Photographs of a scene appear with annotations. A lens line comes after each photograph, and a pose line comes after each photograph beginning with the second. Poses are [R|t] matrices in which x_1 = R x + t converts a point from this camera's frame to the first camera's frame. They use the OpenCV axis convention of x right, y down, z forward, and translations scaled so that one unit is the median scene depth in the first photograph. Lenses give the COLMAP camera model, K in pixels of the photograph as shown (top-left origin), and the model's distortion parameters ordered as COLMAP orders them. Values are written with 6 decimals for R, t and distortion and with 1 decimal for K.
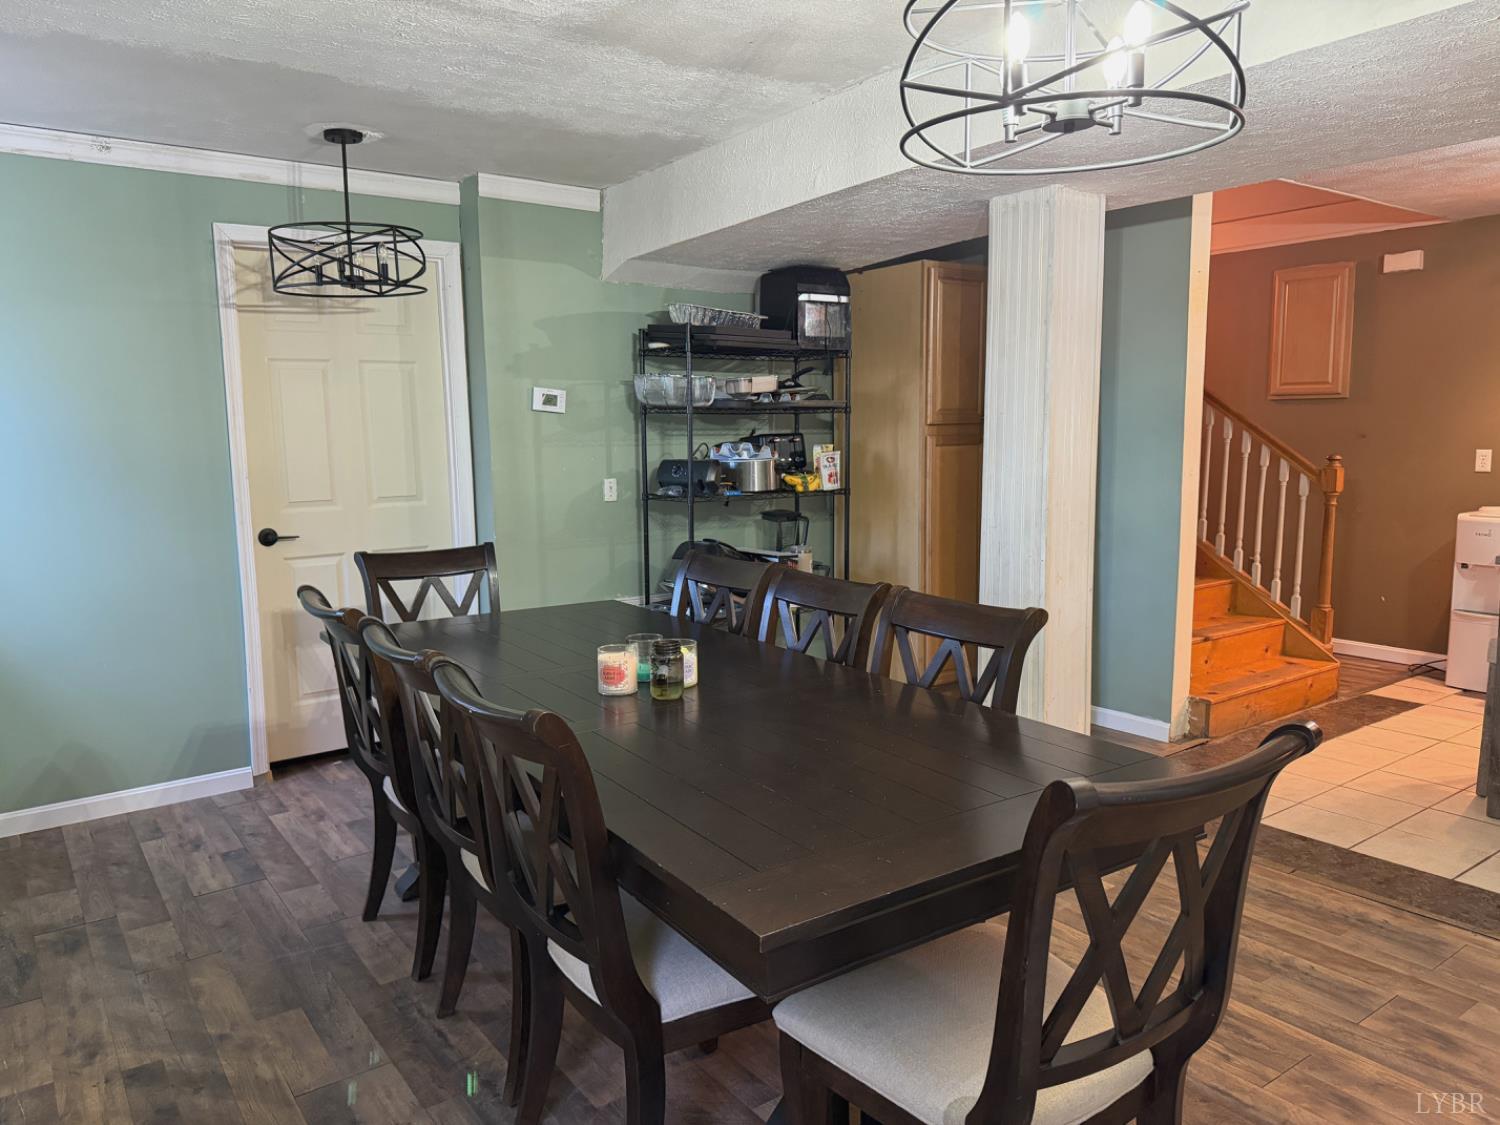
lens RADIAL K [[1070.7, 0, 747.3], [0, 1070.7, 563.6], [0, 0, 1]] dist [0.011537, -0.002824]
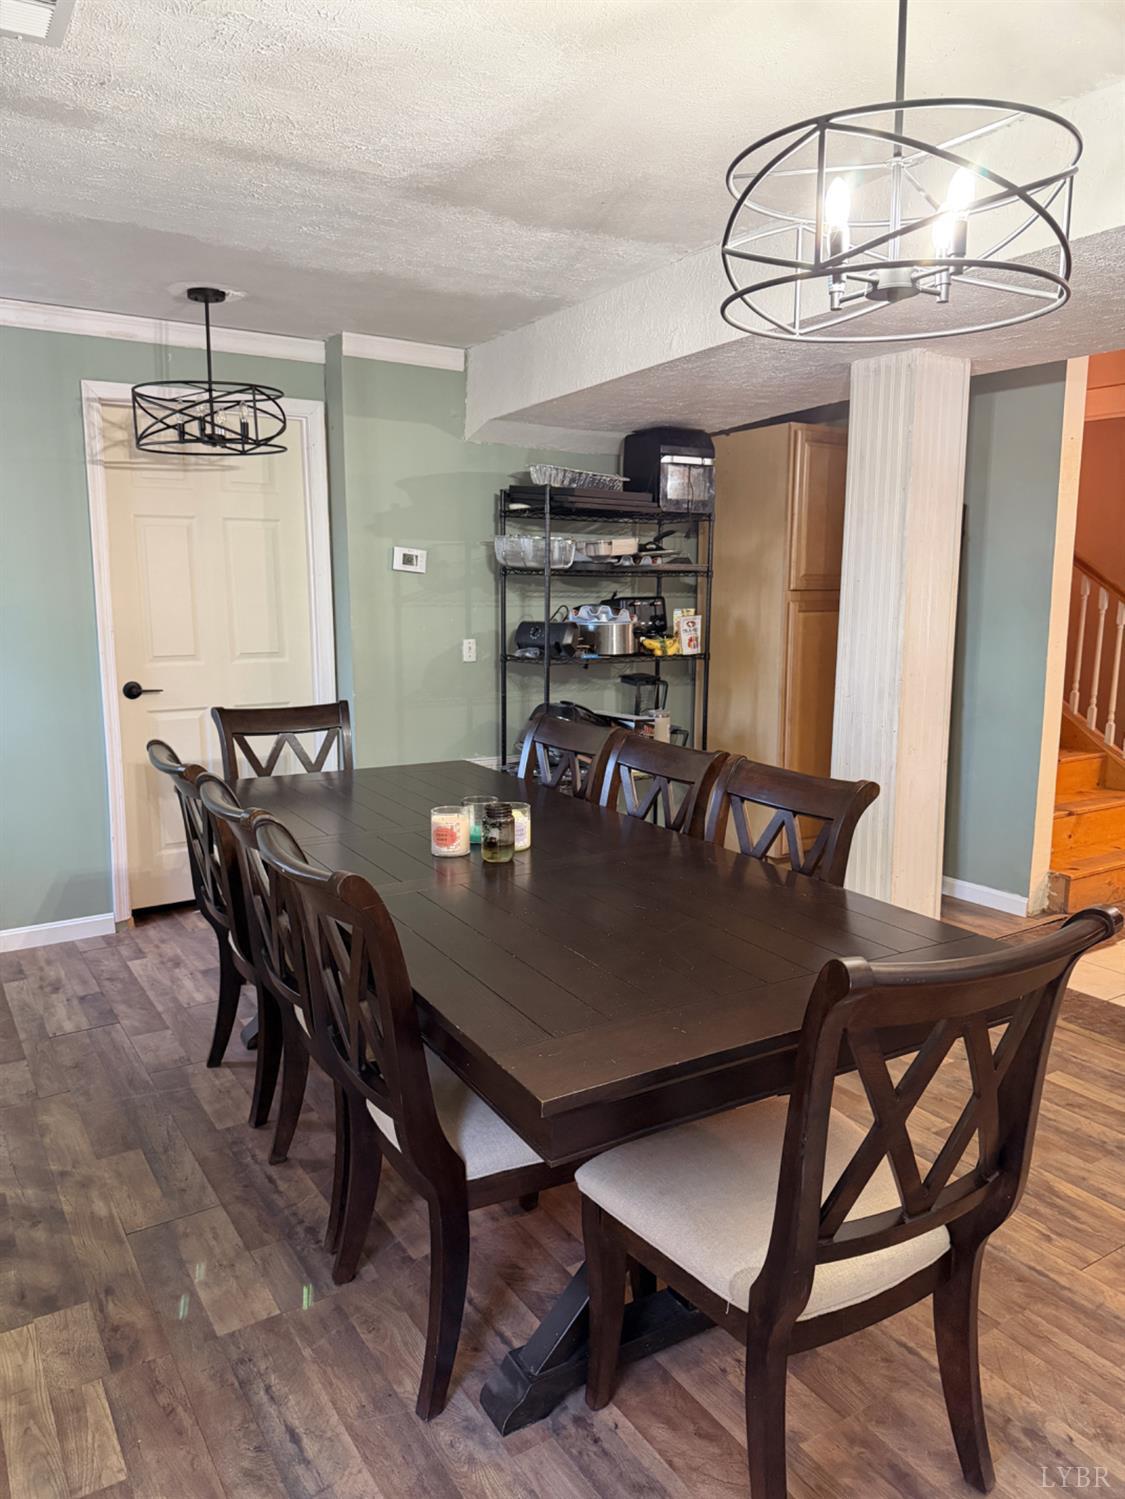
lens RADIAL K [[1070.0, 0, 577.5], [0, 1070.0, 747.2], [0, 0, 1]] dist [0.011537, -0.002824]
pose [[0.998585, 0.023995, -0.047447, 0.033601], [-0.022902, 0.999463, 0.023437, -0.004892], [0.047984, -0.022317, 0.998599, -0.001354]]
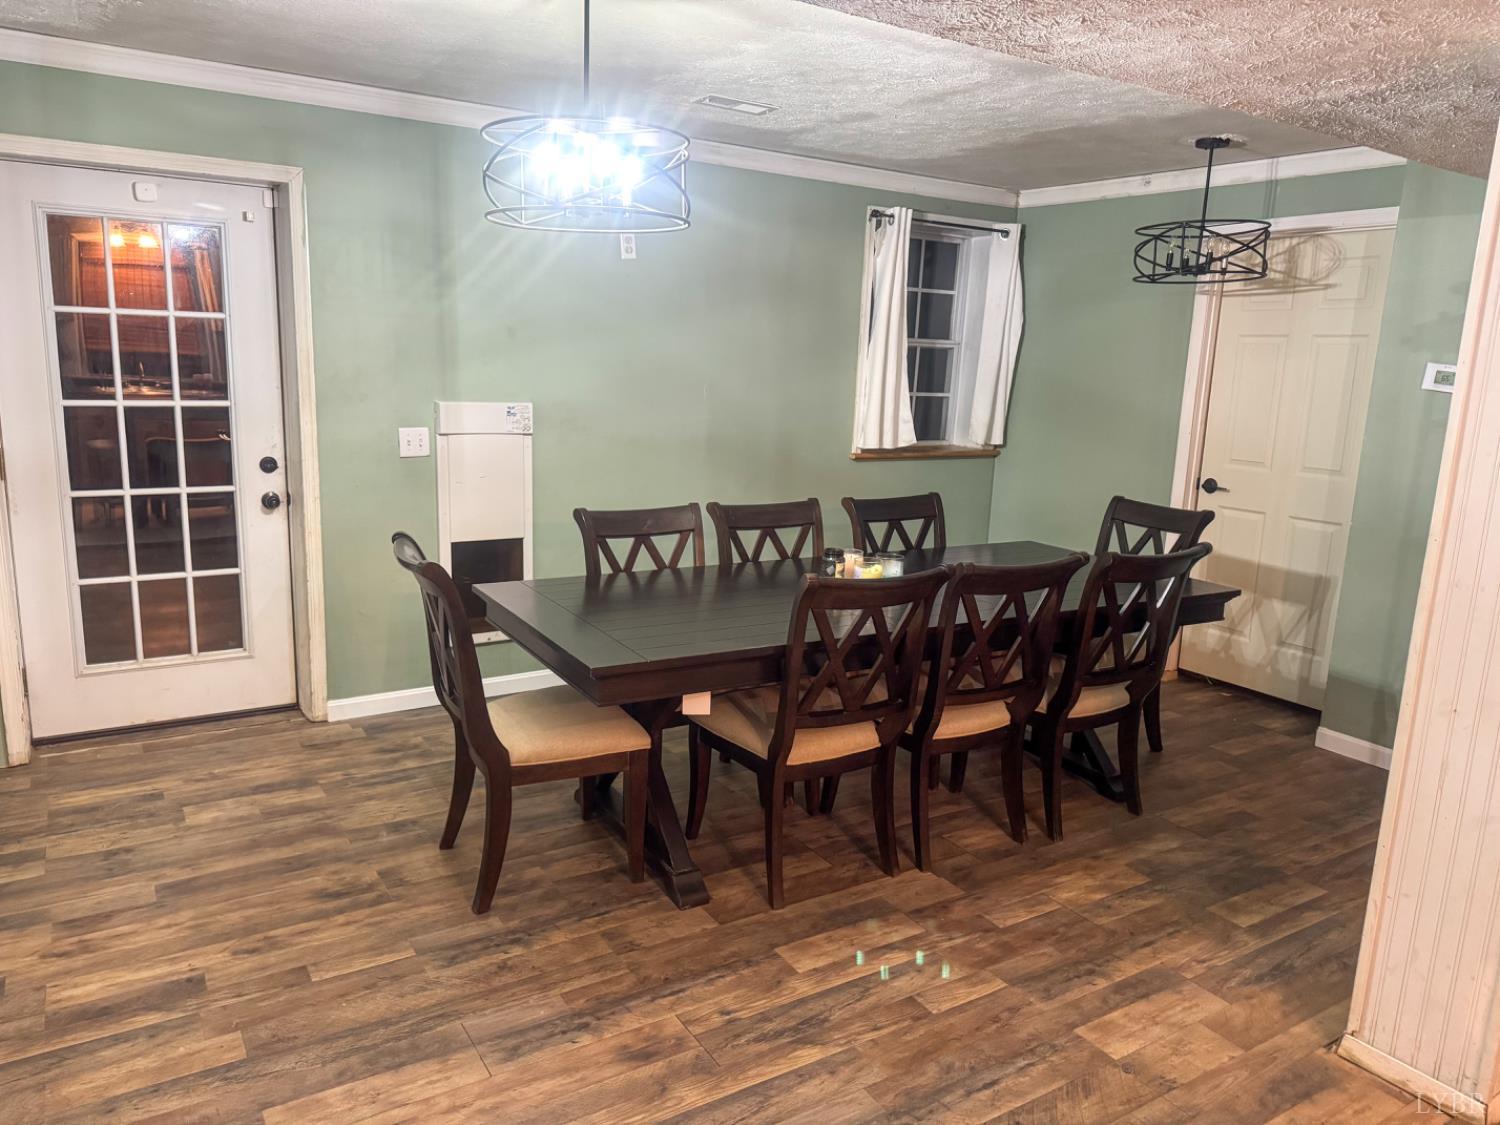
lens RADIAL K [[1062.1, 0, 747.4], [0, 1062.1, 561.7], [0, 0, 1]] dist [0.041572, 0.001426]
pose [[-0.069675, 0.199610, -0.977395, 0.965522], [-0.165093, 0.963959, 0.208634, -0.133723], [0.983814, 0.175897, -0.034210, 0.683413]]
